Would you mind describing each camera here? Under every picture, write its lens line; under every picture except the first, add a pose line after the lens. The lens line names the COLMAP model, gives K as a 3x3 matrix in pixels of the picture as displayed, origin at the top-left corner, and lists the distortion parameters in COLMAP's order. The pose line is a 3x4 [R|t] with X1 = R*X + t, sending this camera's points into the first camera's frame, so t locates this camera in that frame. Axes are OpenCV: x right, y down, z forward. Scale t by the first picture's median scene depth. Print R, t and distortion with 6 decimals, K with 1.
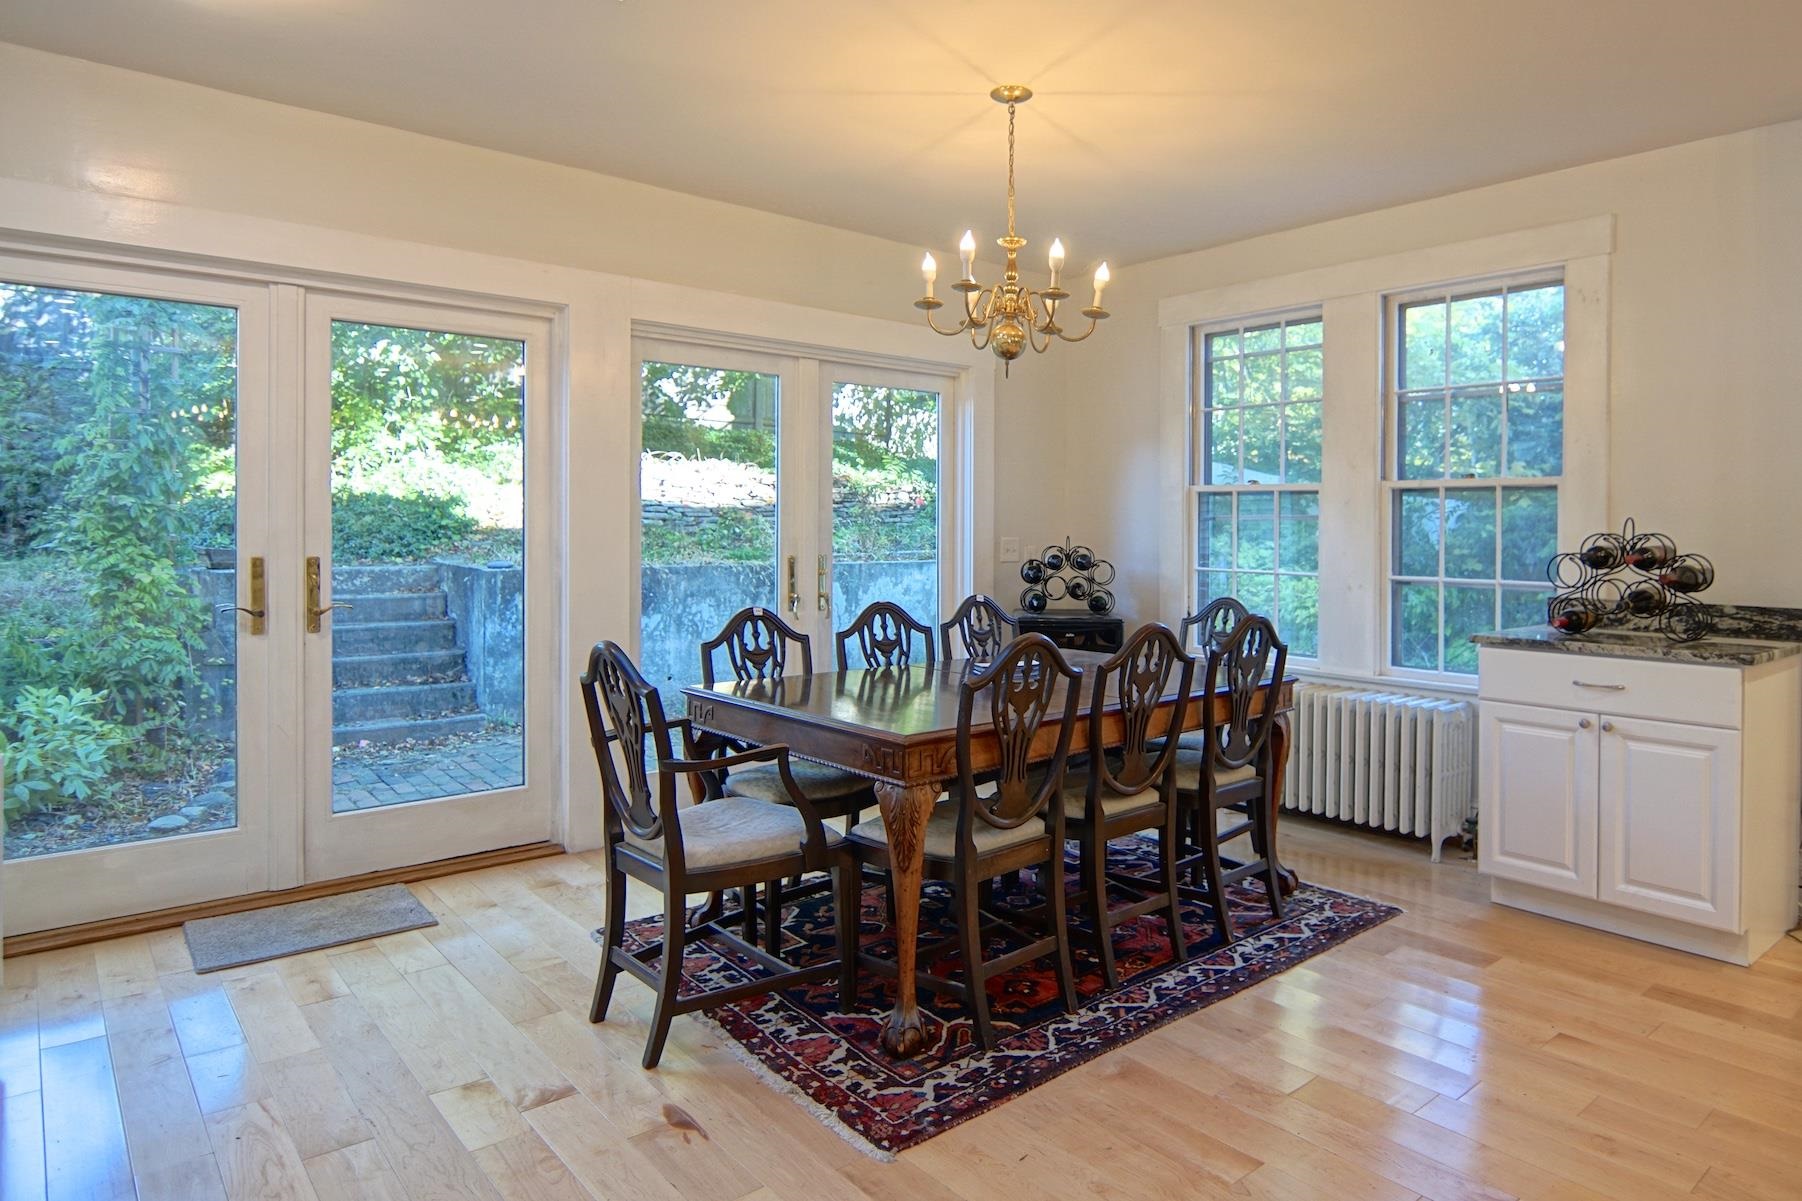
lens RADIAL K [[1106.0, 0, 901.0], [0, 1106.0, 600.5], [0, 0, 1]] dist [-0.023659, 0.000026]
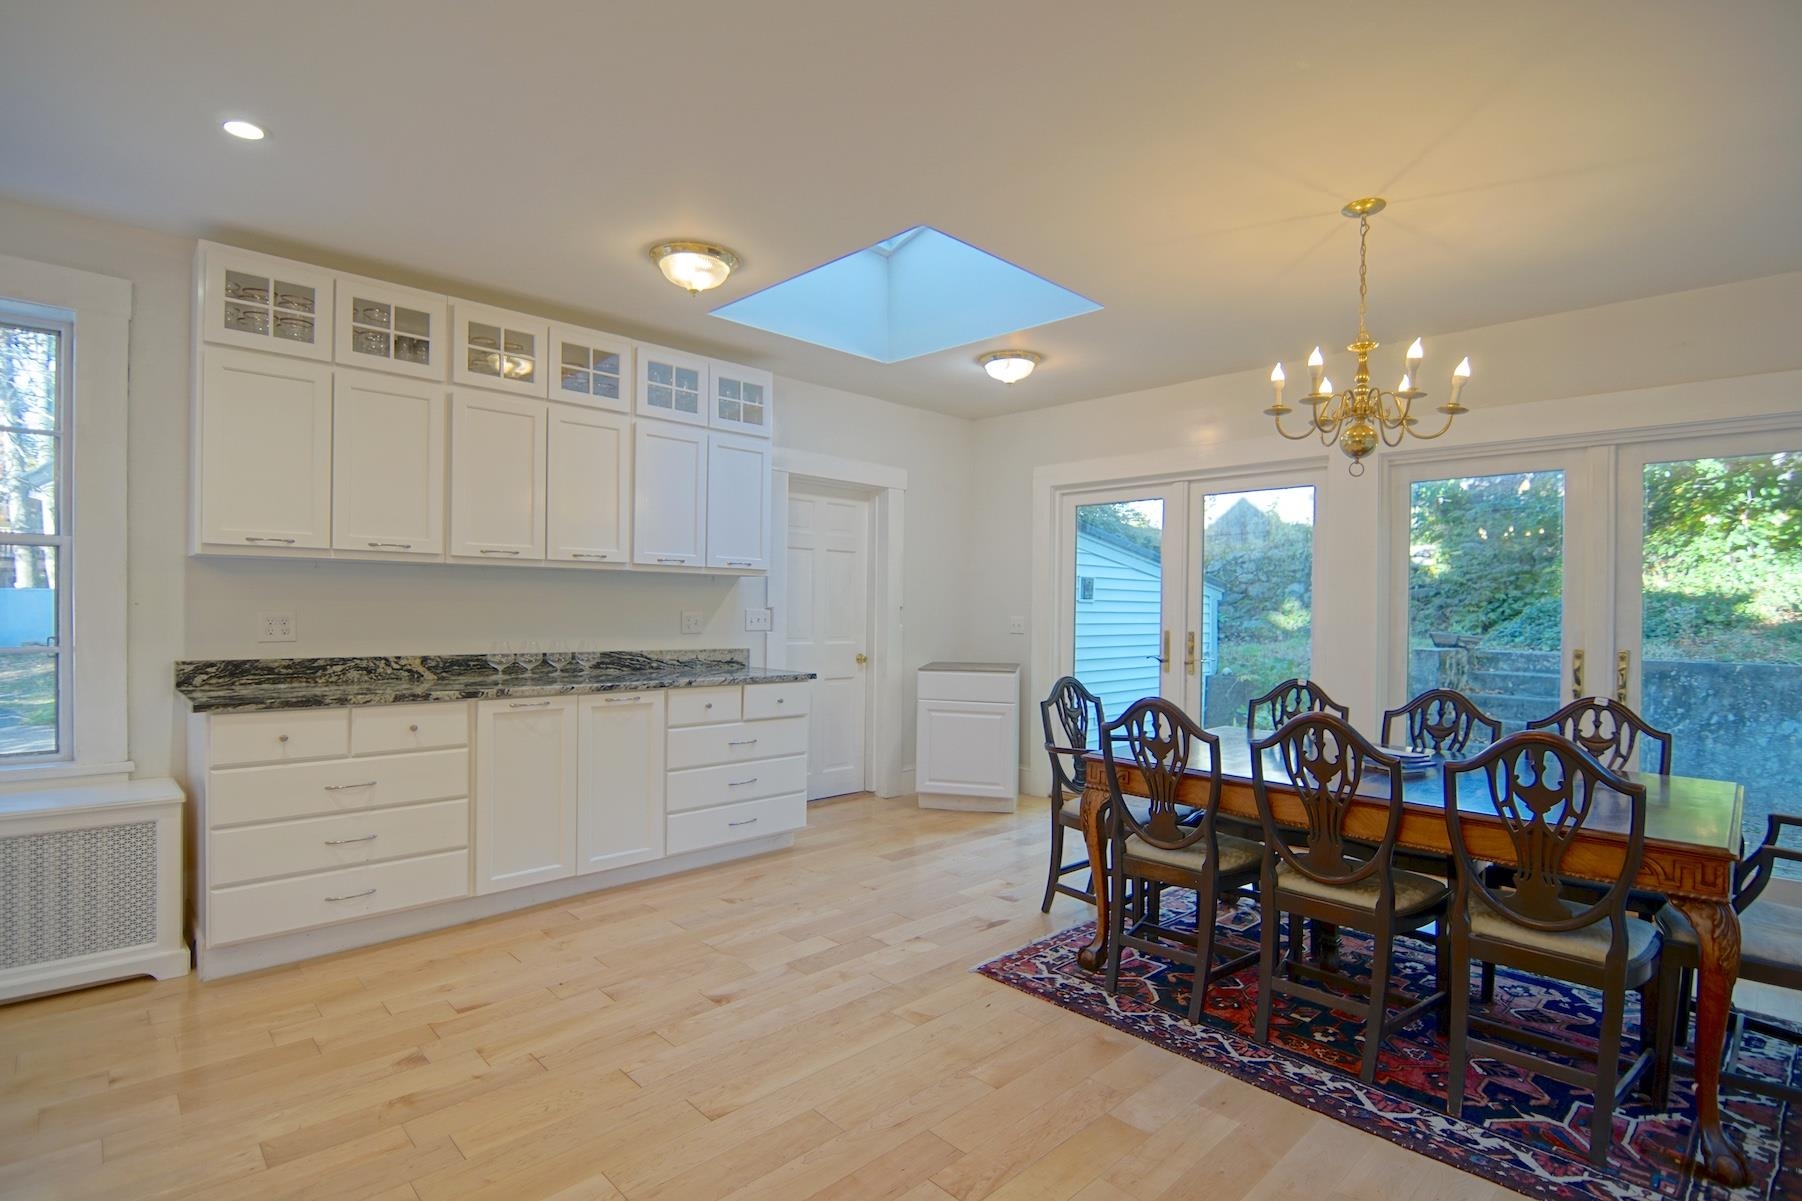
lens RADIAL K [[810.2, 0, 904.1], [0, 810.2, 628.1], [0, 0, 1]] dist [-0.037973, -0.000118]
pose [[0.058884, 0.015485, -0.998145, 0.886753], [-0.076312, 0.997024, 0.010966, -0.027759], [0.995344, 0.075525, 0.059891, 0.552215]]
